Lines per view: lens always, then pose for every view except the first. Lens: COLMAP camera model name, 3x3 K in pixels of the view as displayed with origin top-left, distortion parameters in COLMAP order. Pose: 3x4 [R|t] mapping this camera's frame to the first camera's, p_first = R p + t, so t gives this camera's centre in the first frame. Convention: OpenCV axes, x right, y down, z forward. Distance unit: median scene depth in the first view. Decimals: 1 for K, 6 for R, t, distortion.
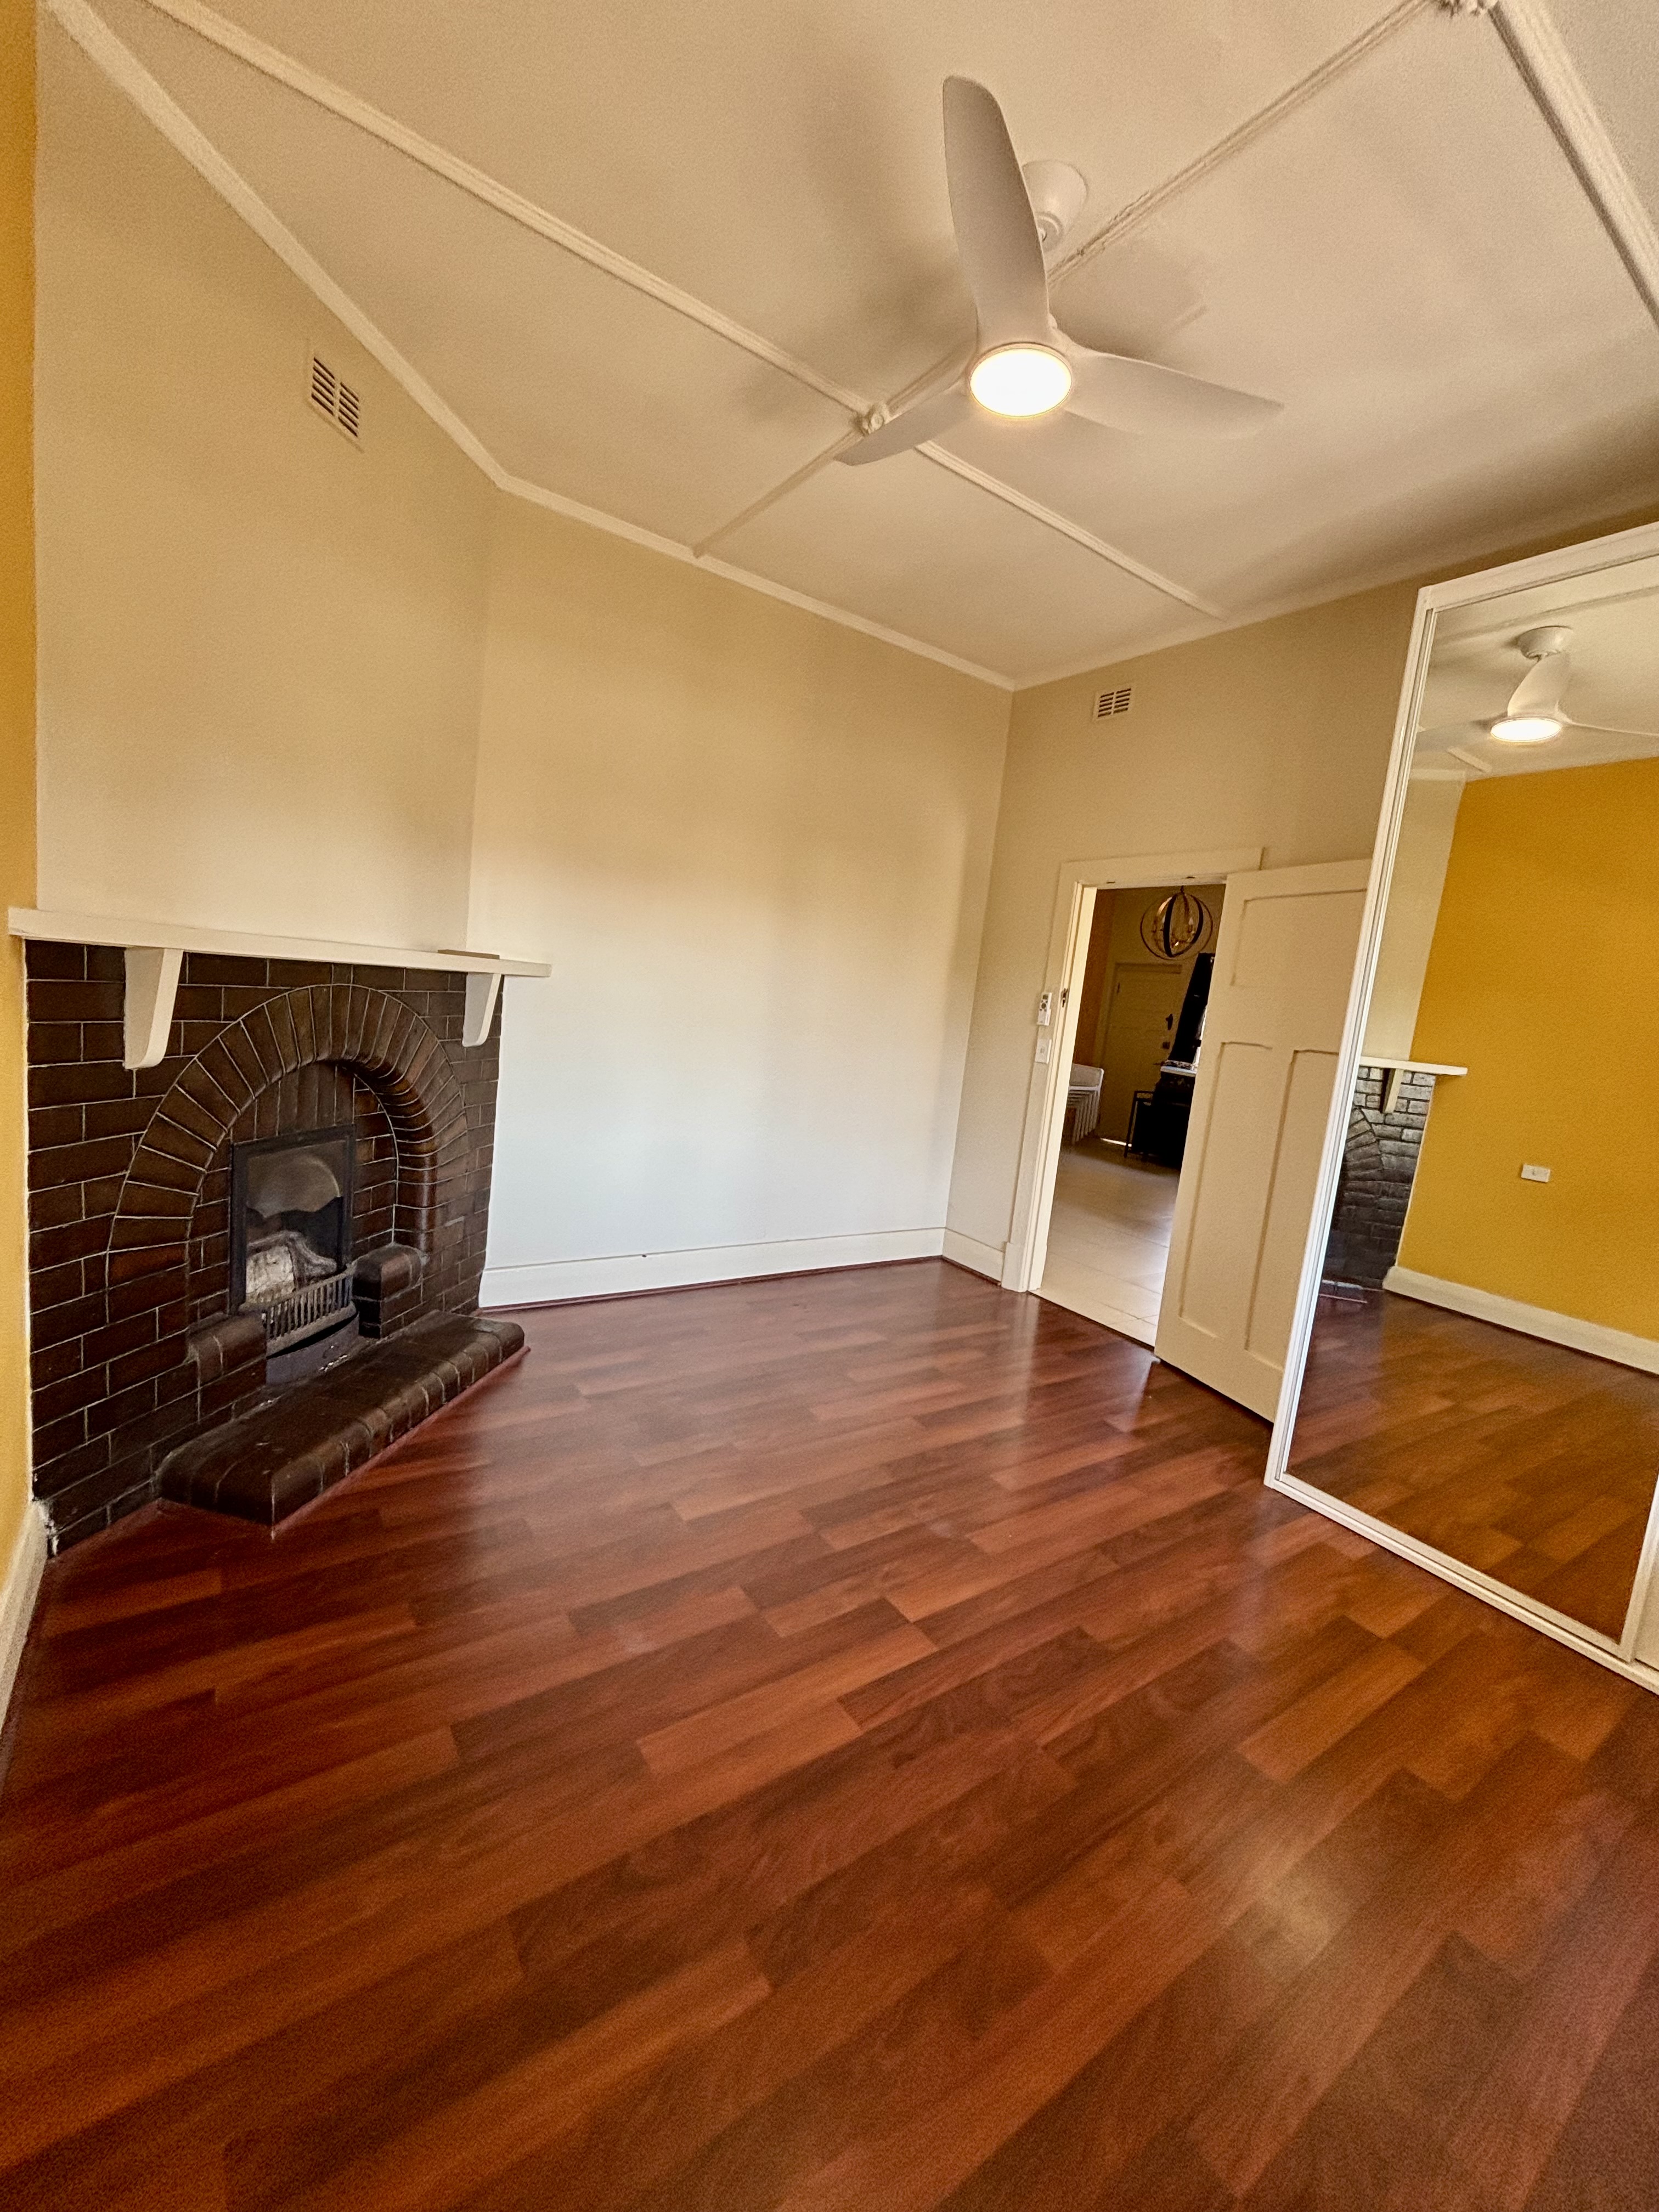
lens RADIAL K [[888.1, 0, 821.8], [0, 888.1, 1104.2], [0, 0, 1]] dist [0.001044, 0.000378]
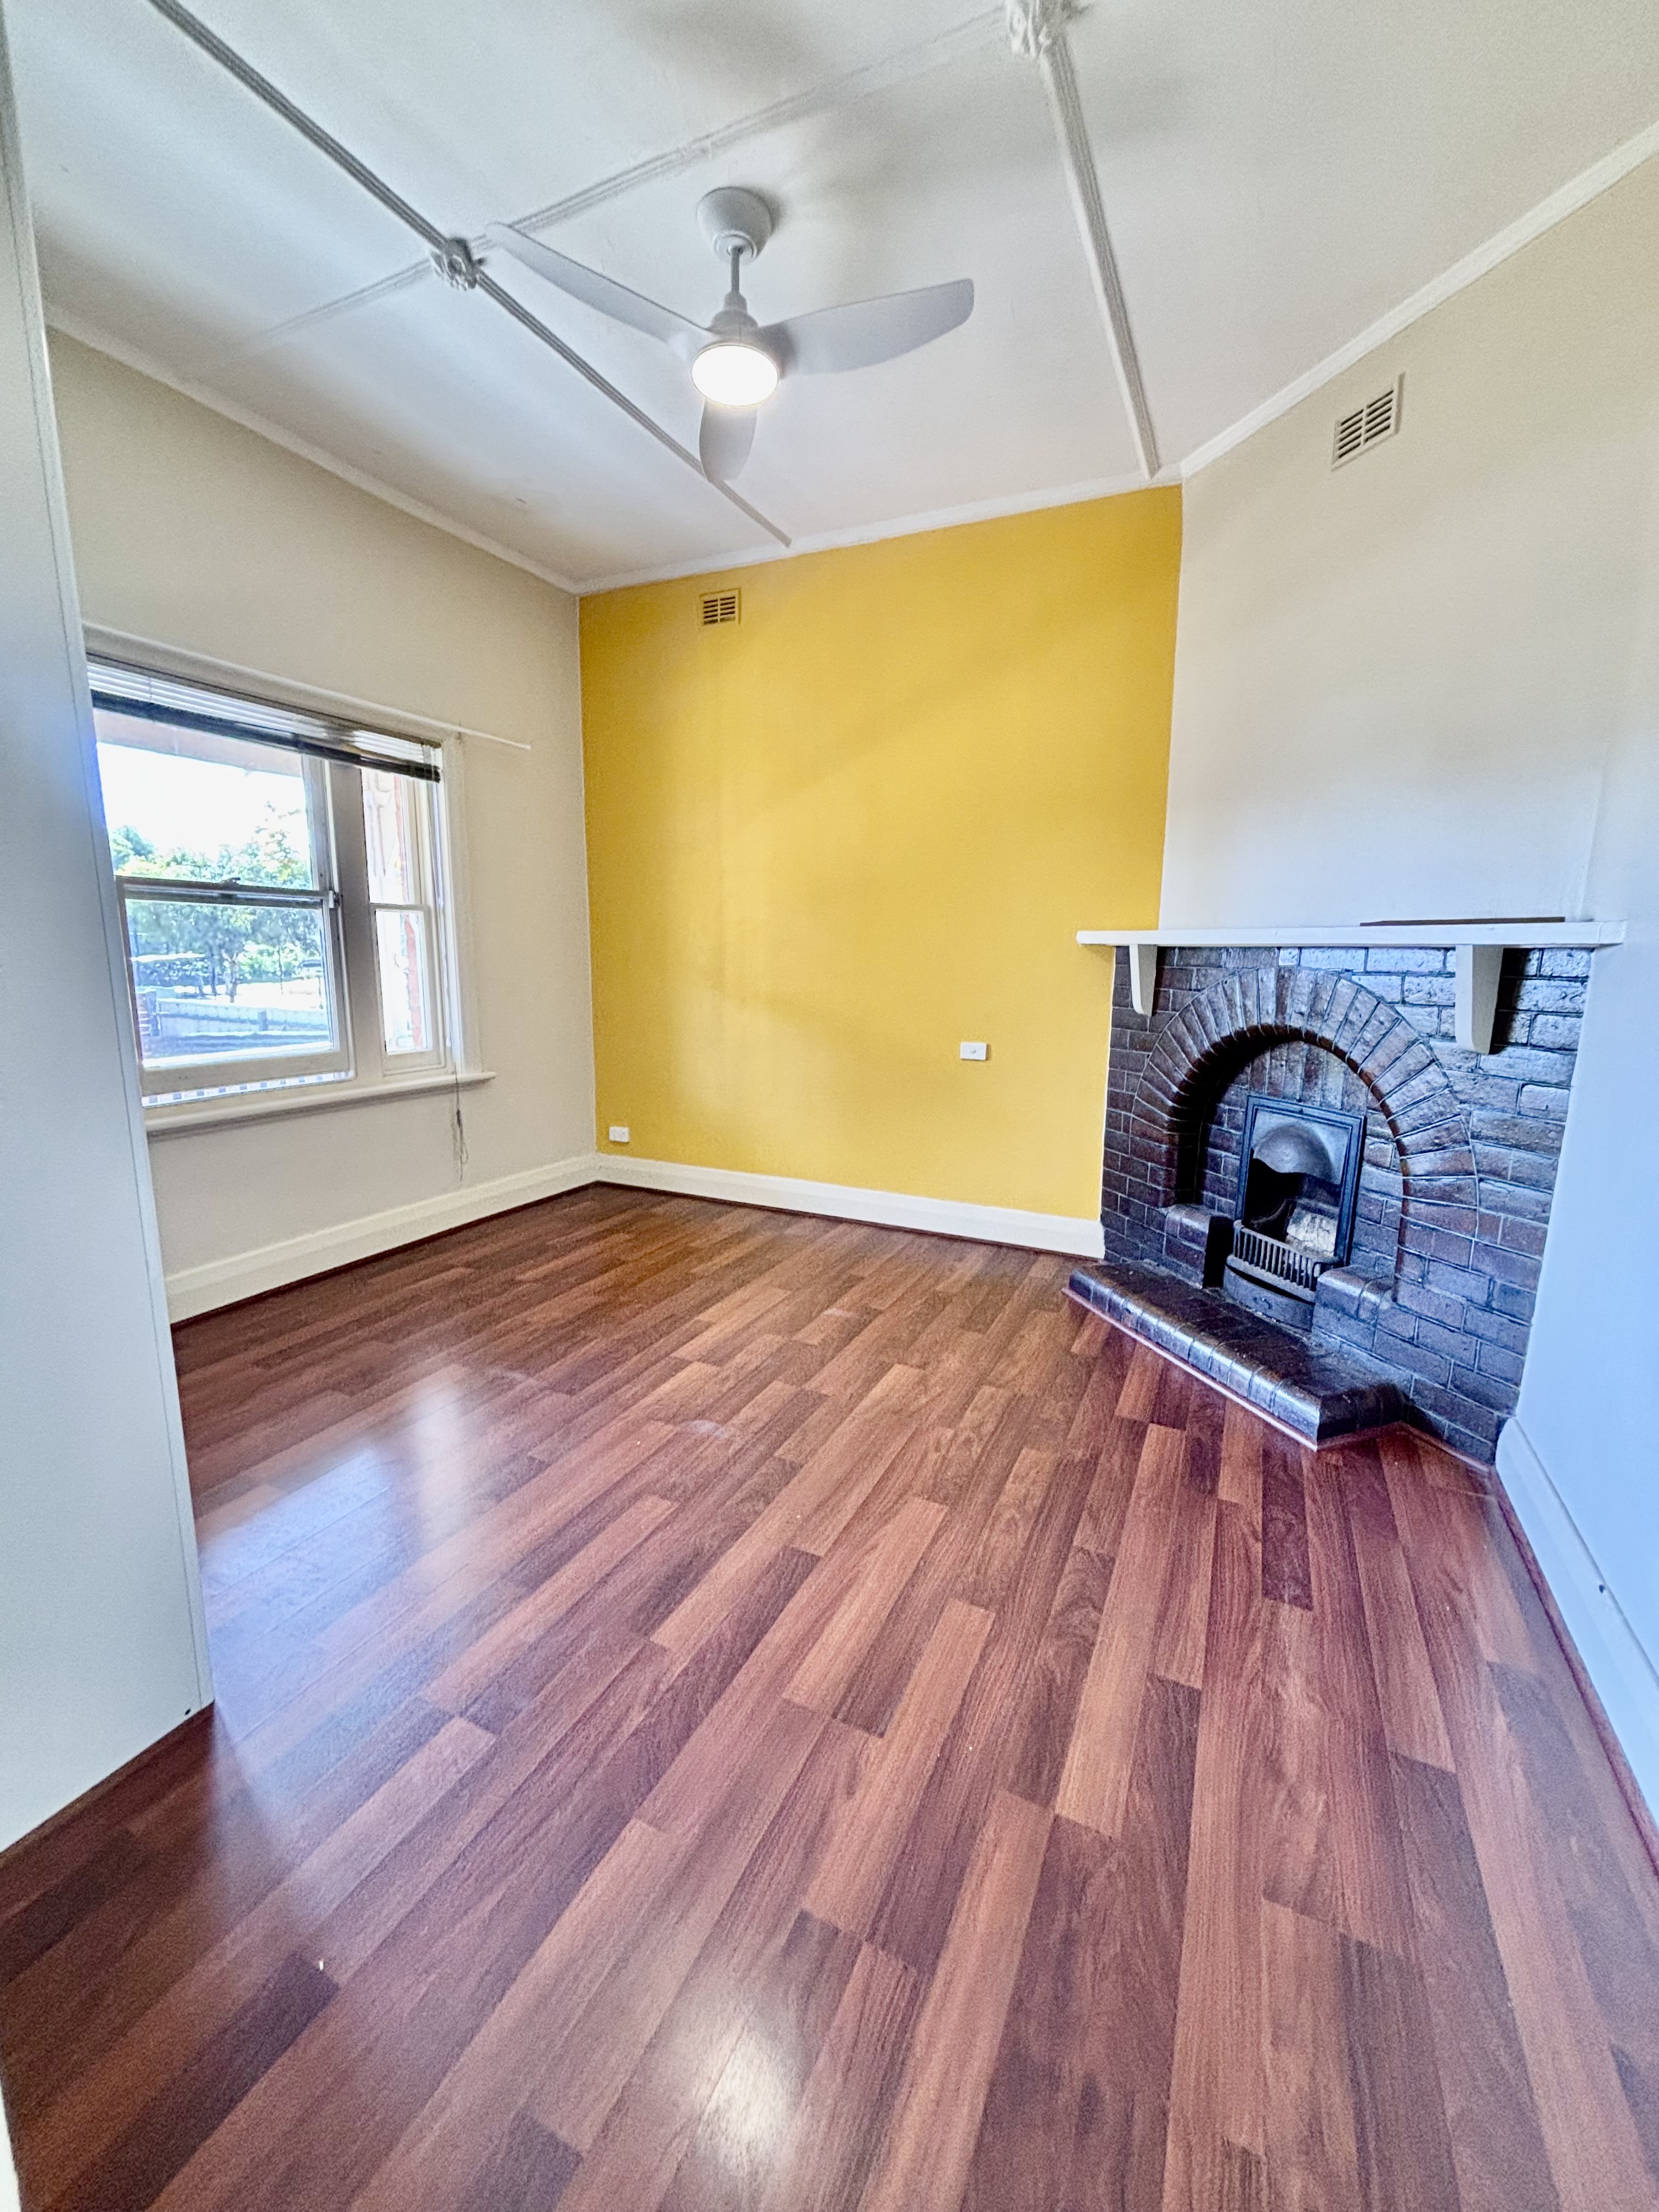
lens RADIAL K [[888.1, 0, 821.8], [0, 888.1, 1105.8], [0, 0, 1]] dist [0.001044, 0.000378]
pose [[-0.867220, -0.027055, -0.497190, 0.616563], [-0.159227, 0.961160, 0.225429, -0.153050], [0.471780, 0.274662, -0.837845, 2.091520]]
